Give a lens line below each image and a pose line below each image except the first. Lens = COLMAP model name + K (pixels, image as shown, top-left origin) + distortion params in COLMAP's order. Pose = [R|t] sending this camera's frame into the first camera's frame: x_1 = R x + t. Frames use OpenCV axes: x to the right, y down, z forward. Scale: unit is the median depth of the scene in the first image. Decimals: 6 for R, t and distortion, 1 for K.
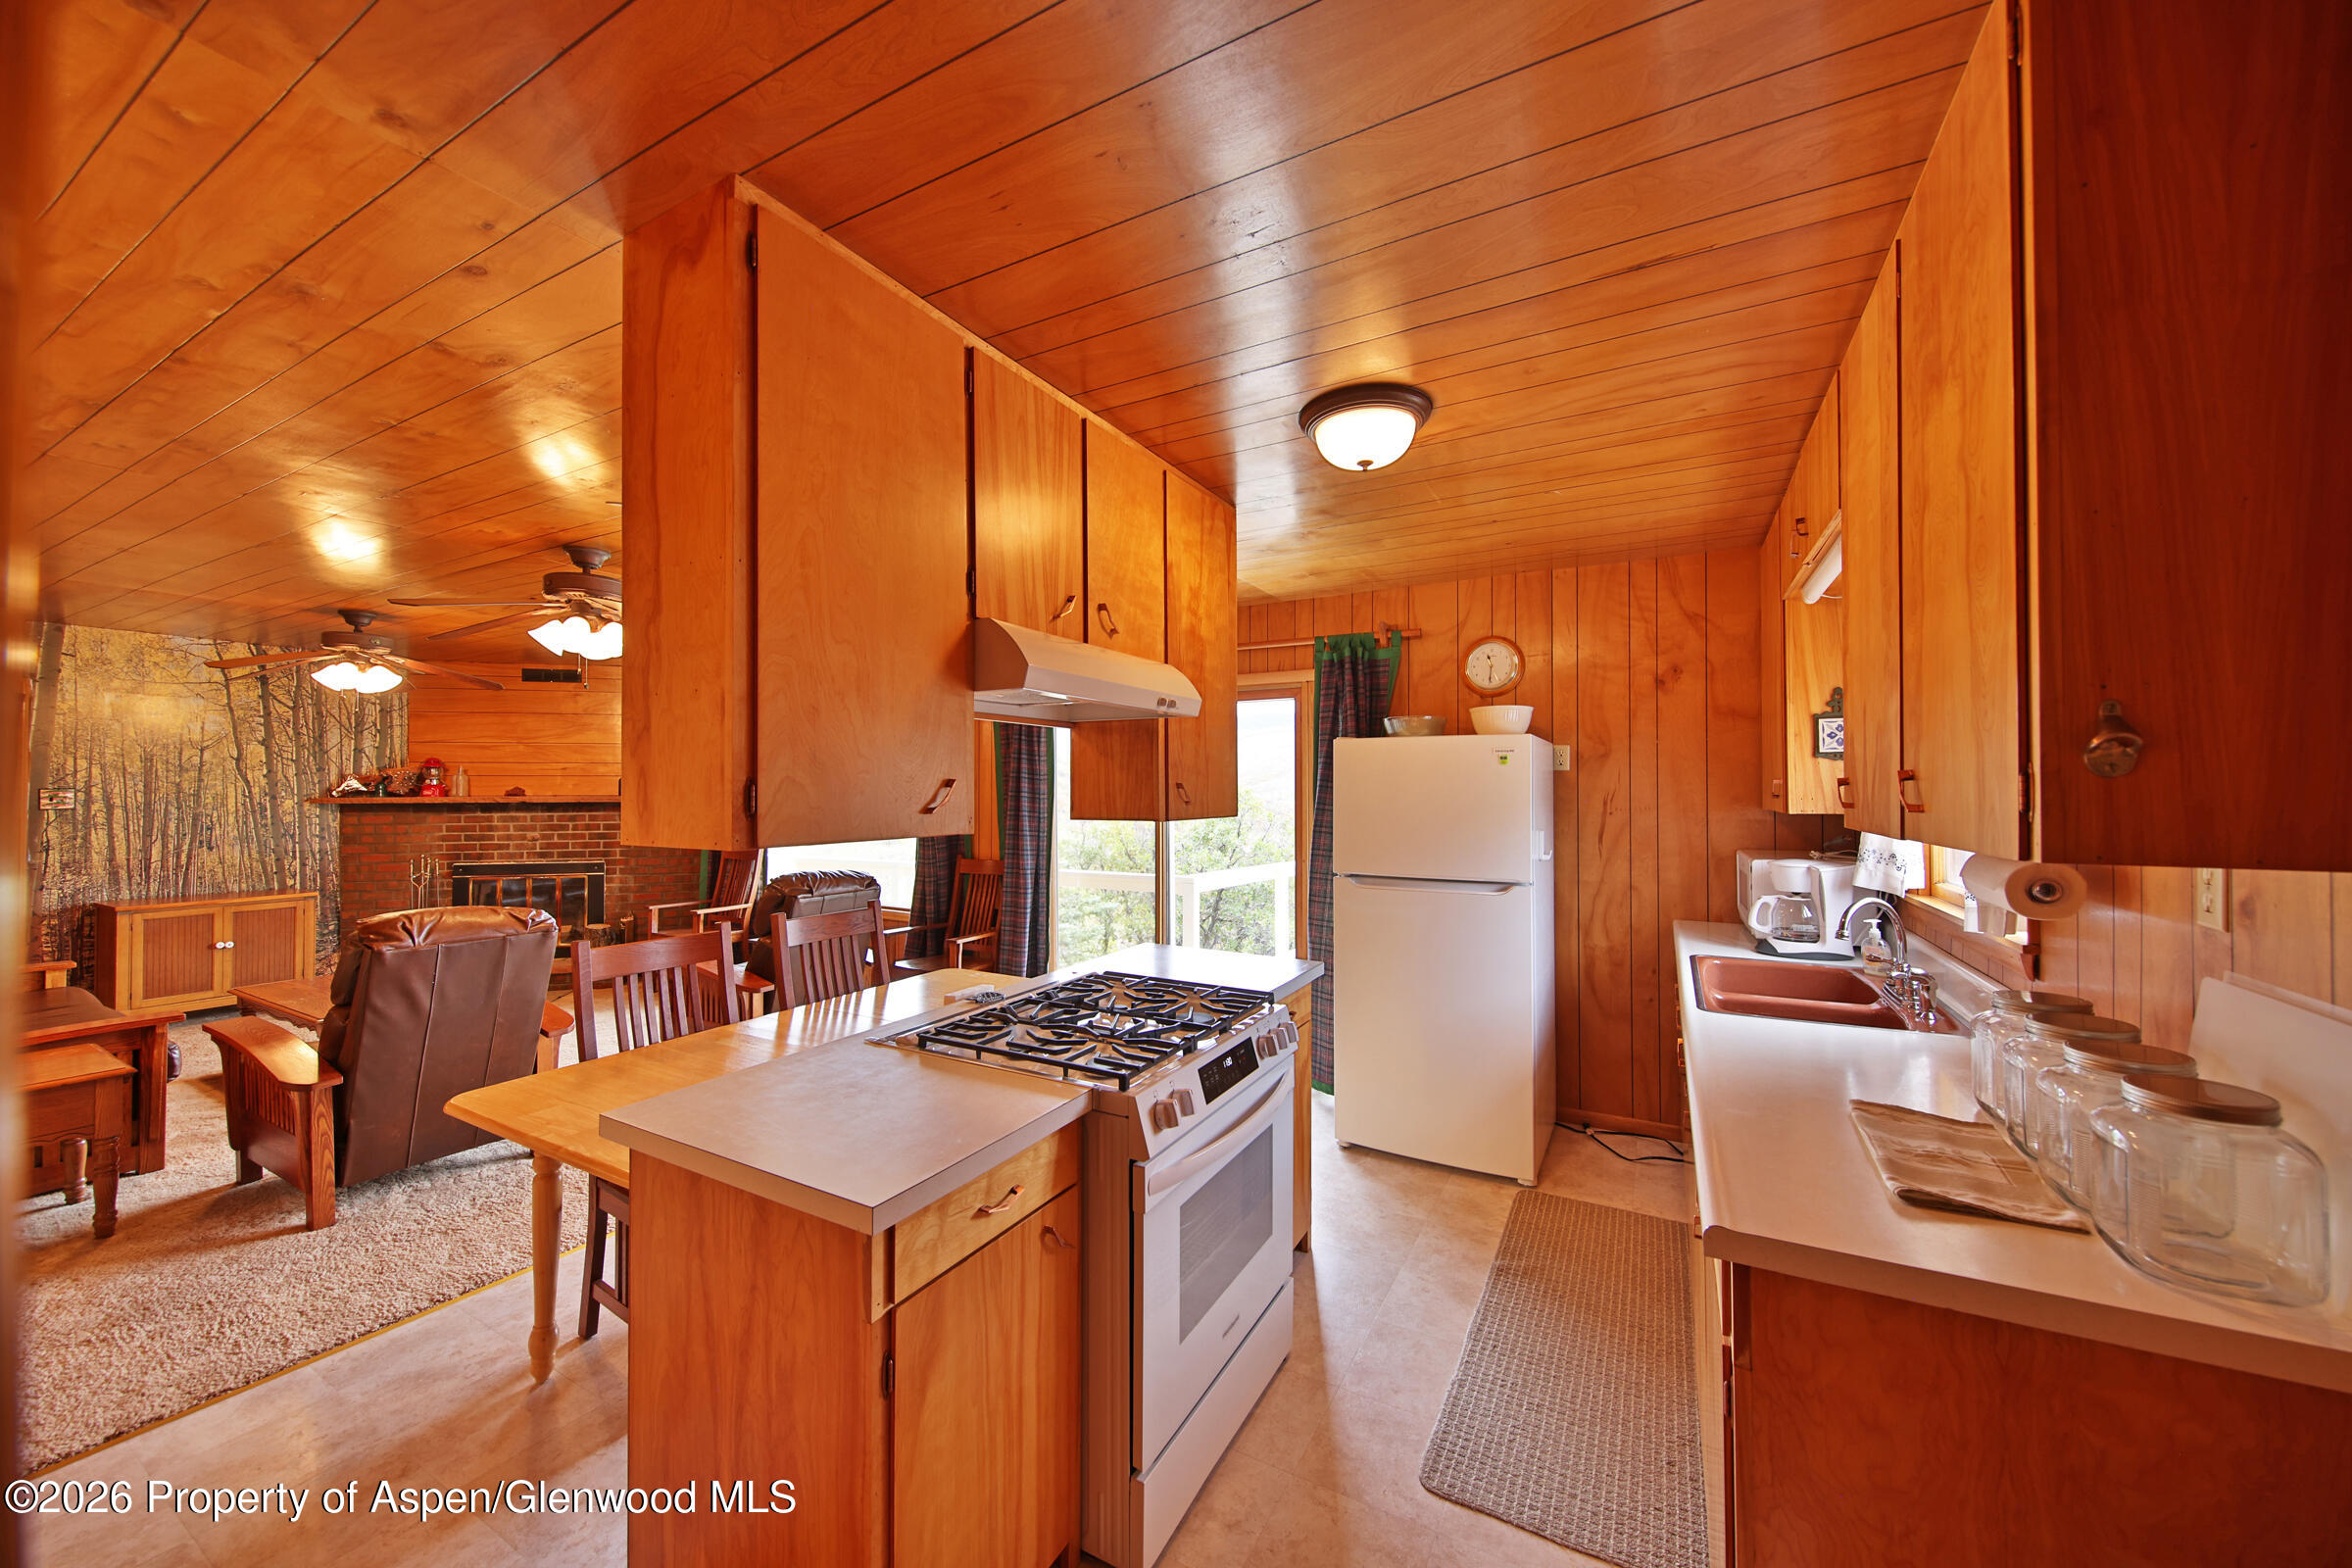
lens RADIAL K [[836.2, 0, 1157.3], [0, 836.2, 783.7], [0, 0, 1]] dist [-0.010639, 0.000045]
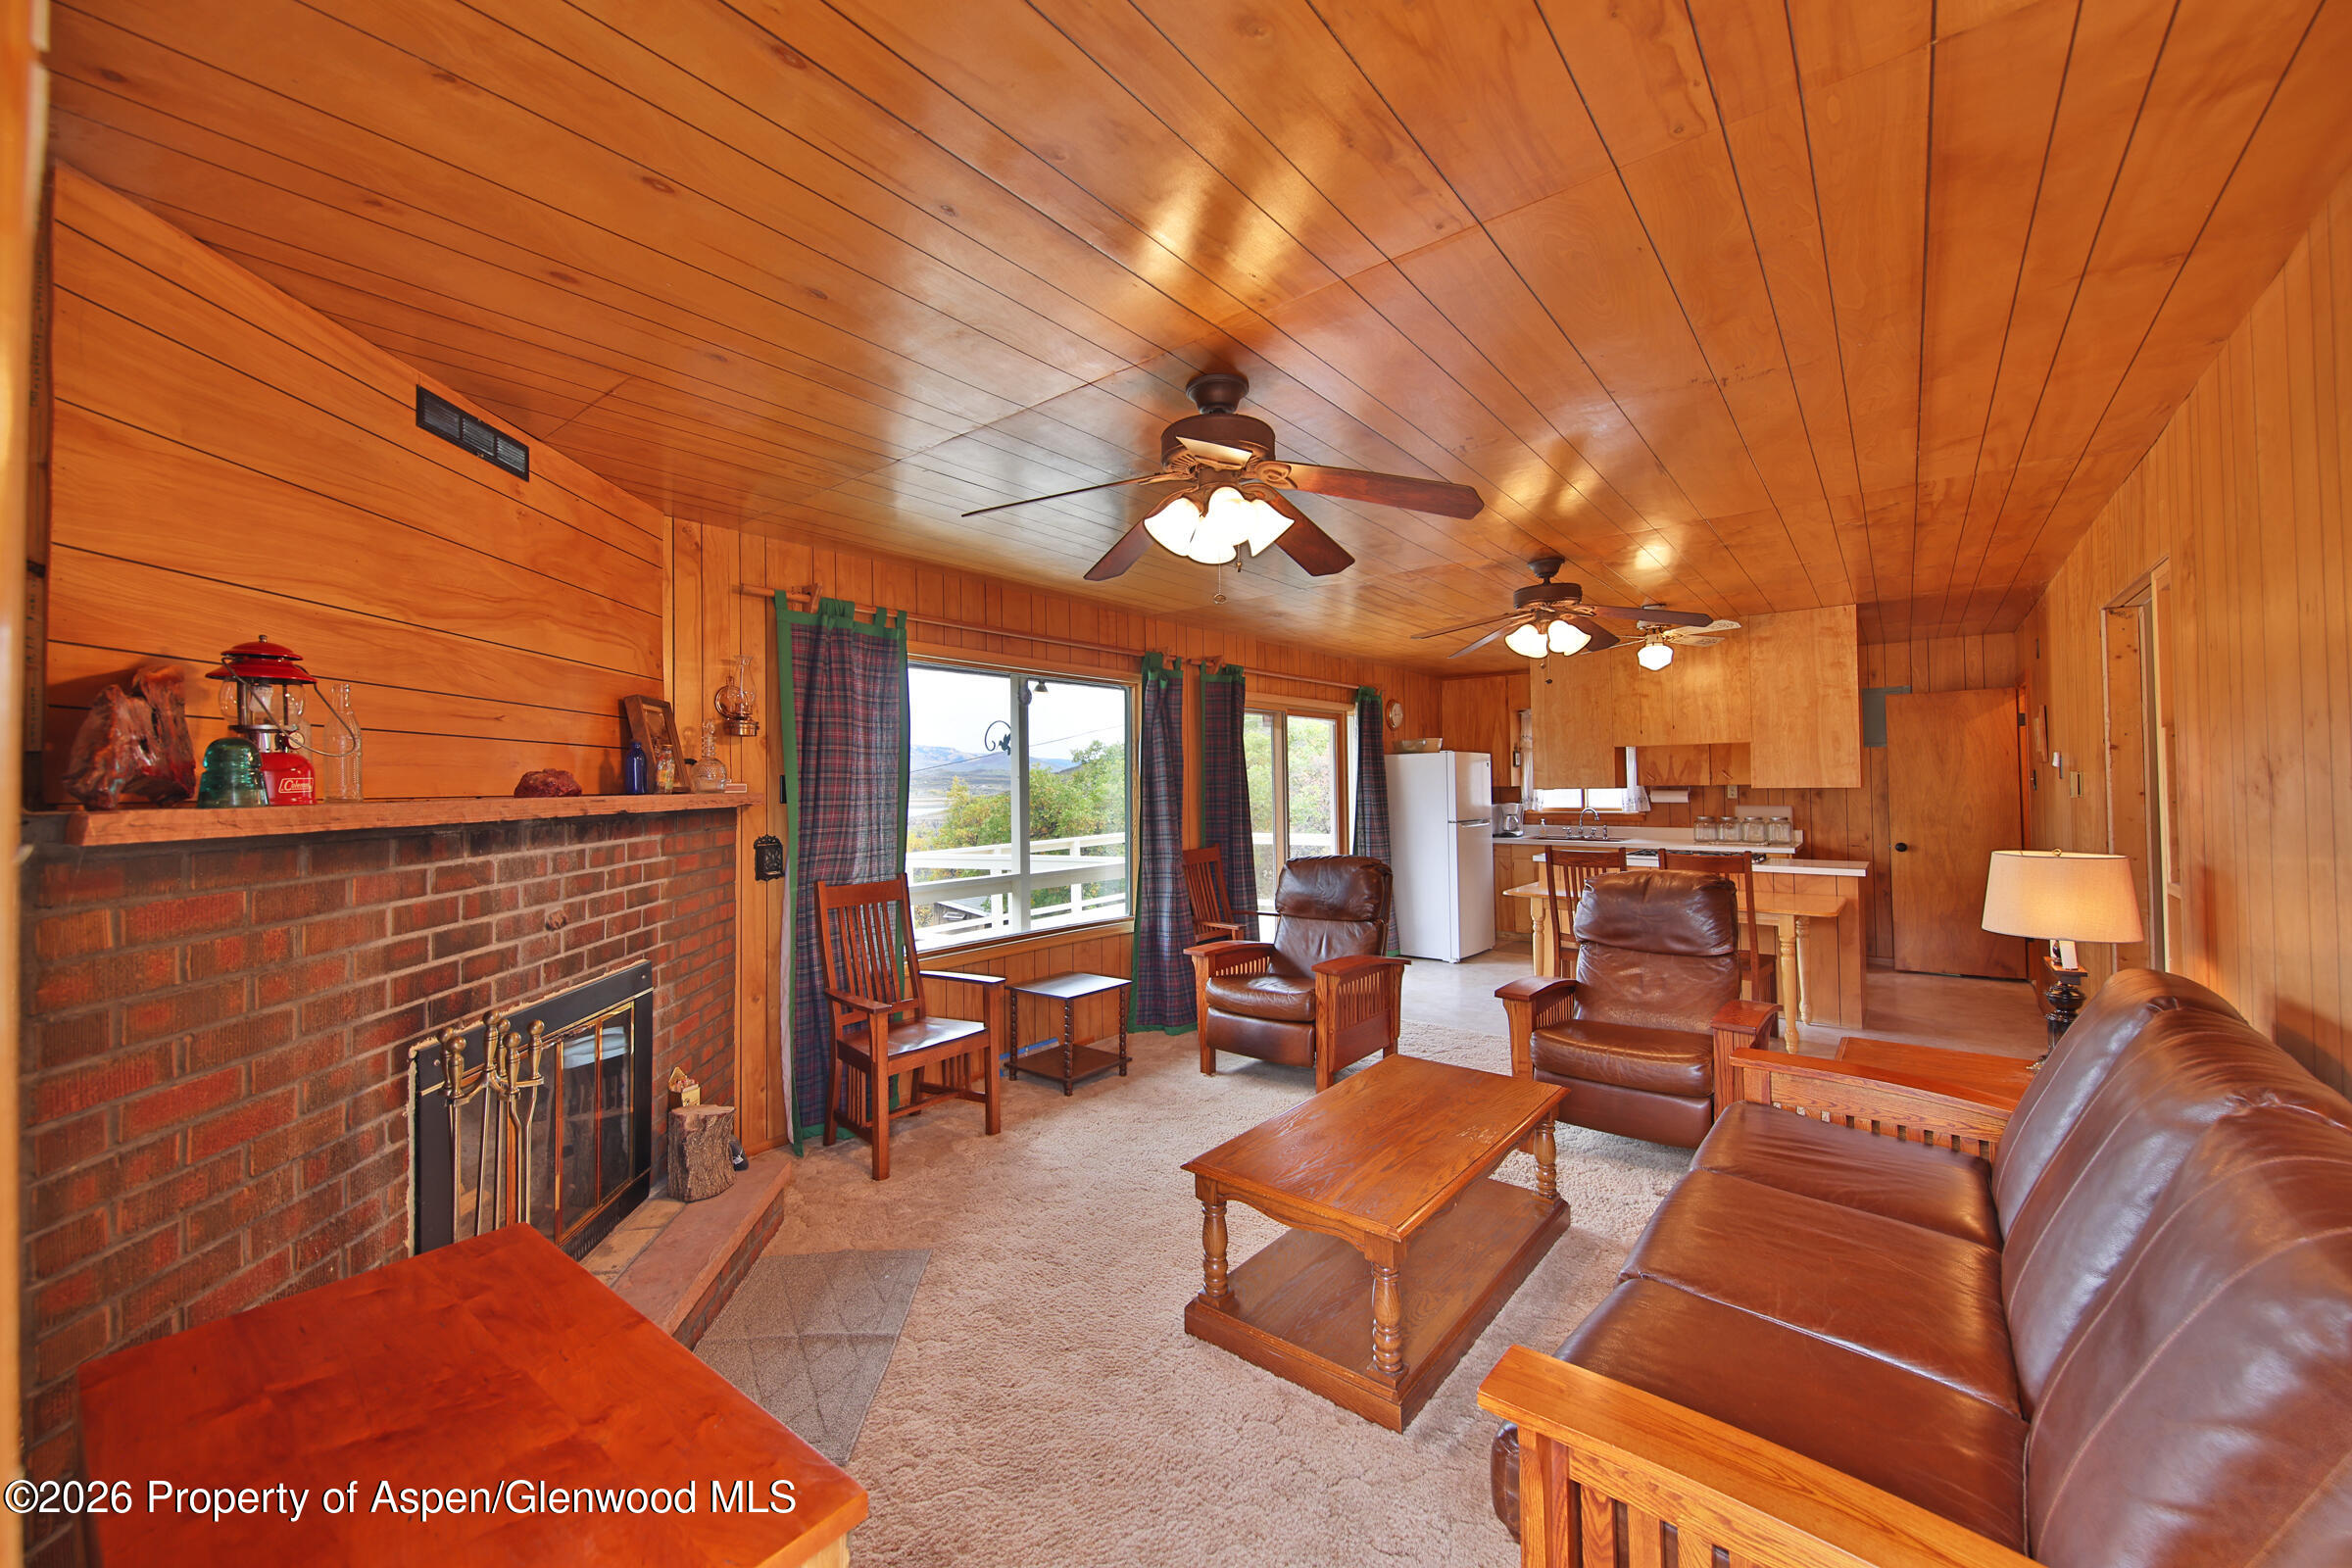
lens RADIAL K [[903.6, 0, 1144.8], [0, 903.6, 764.9], [0, 0, 1]] dist [0.000395, -0.002808]
pose [[0.201318, 0.021604, 0.979288, -1.196843], [0.004025, 0.999730, -0.022882, 0.013213], [-0.979518, 0.008548, 0.201177, 0.775813]]
